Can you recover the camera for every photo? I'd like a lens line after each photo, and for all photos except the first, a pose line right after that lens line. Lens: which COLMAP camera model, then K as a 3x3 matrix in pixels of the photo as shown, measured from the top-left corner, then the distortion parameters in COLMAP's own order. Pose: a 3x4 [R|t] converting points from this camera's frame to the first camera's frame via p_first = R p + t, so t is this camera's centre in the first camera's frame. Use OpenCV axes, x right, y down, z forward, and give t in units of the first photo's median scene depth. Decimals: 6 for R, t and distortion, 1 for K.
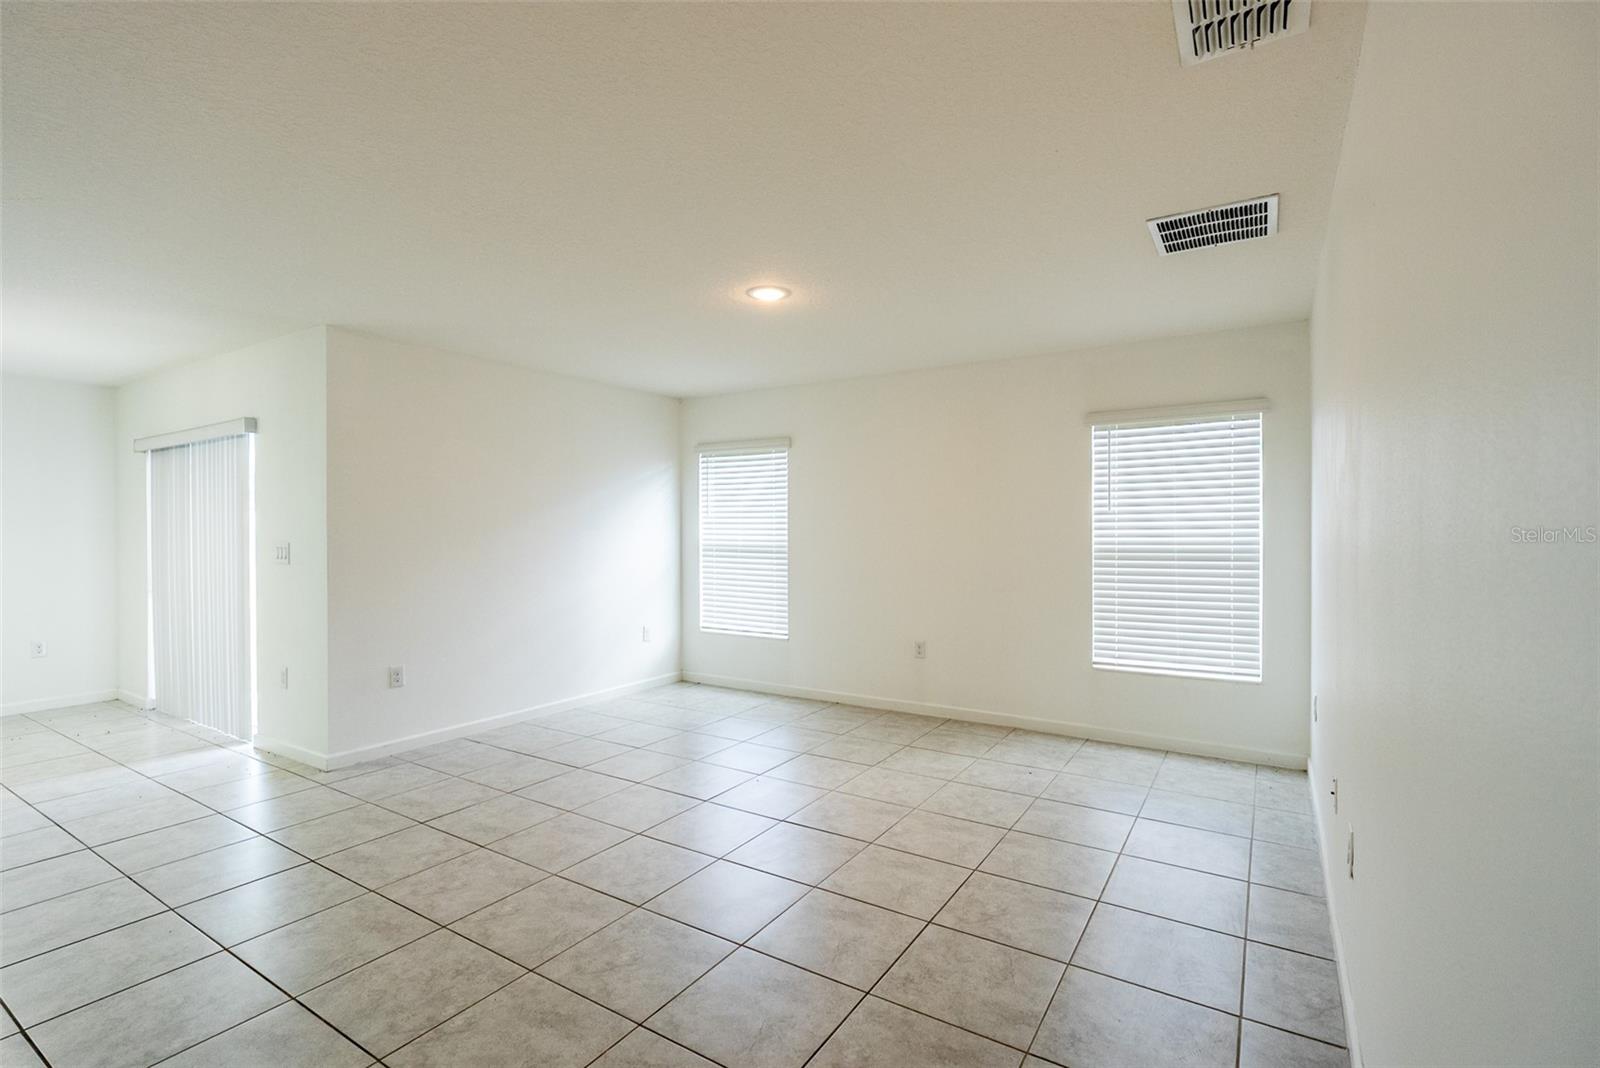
lens RADIAL K [[735.5, 0, 796.7], [0, 735.5, 533.8], [0, 0, 1]] dist [-0.006681, 0.001358]
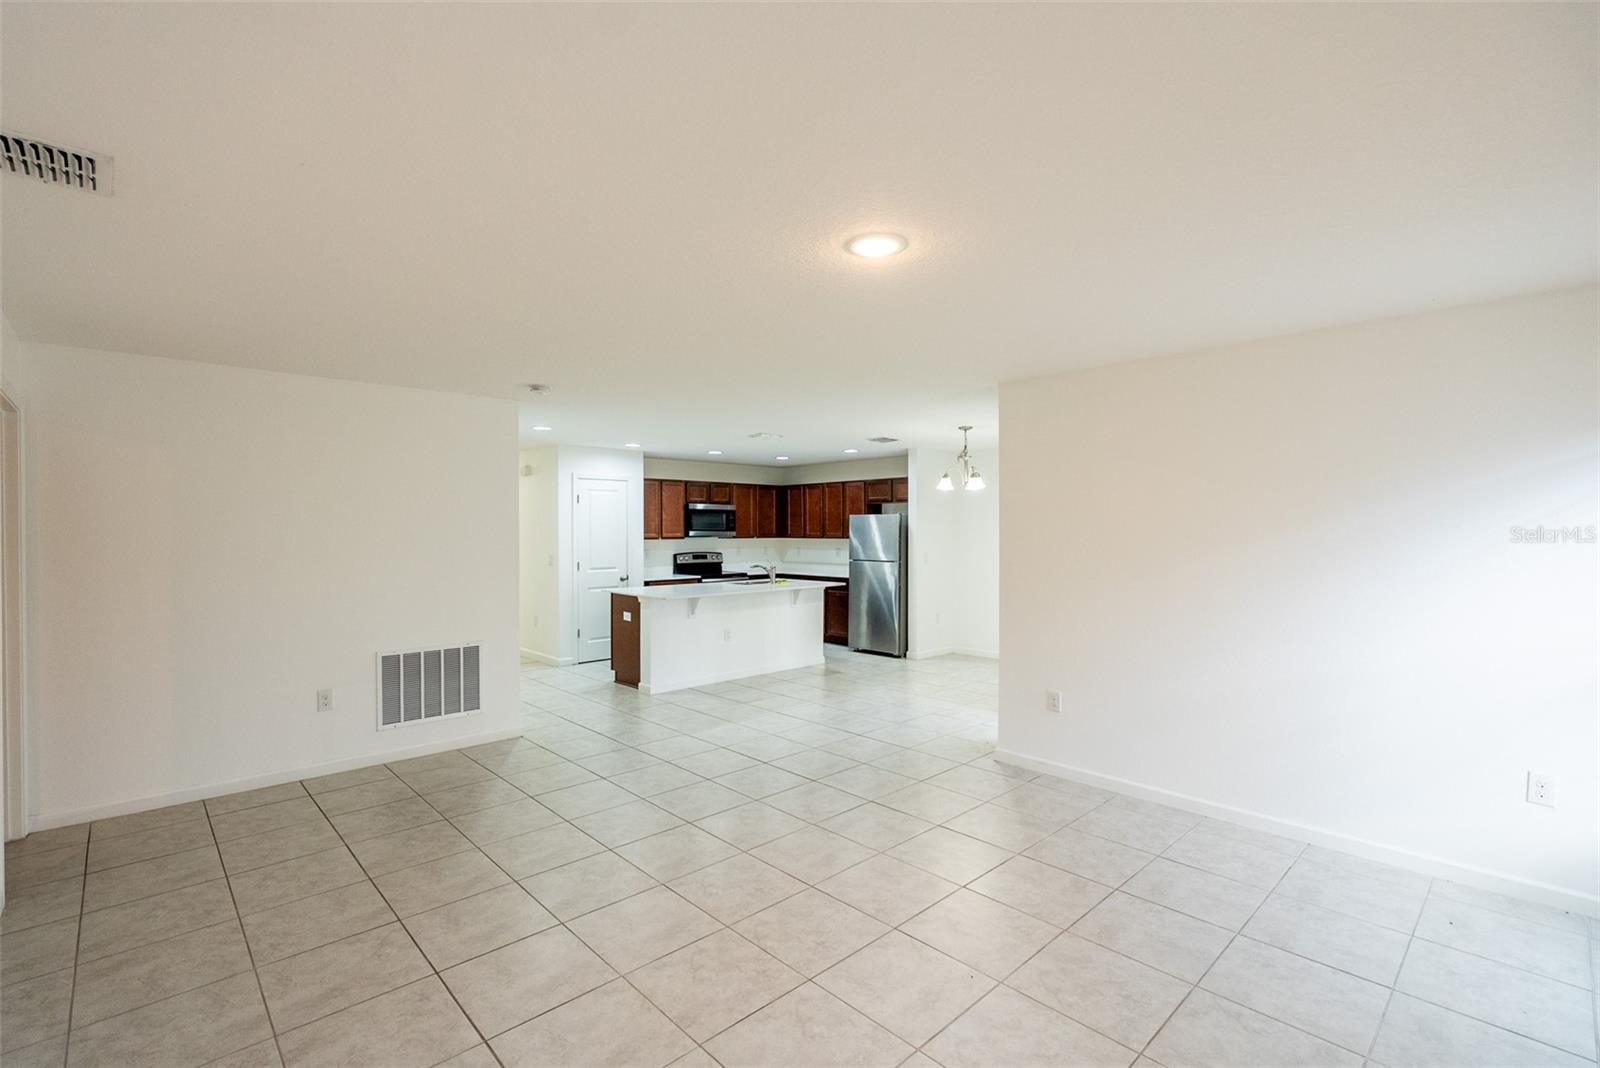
lens RADIAL K [[723.1, 0, 800.0], [0, 723.1, 534.0], [0, 0, 1]] dist [-0.000528, 0.001448]
pose [[-0.235515, 0.010957, -0.971809, 0.525460], [-0.004147, 0.999916, 0.012279, -0.052234], [0.971862, 0.006922, -0.235450, 0.885910]]
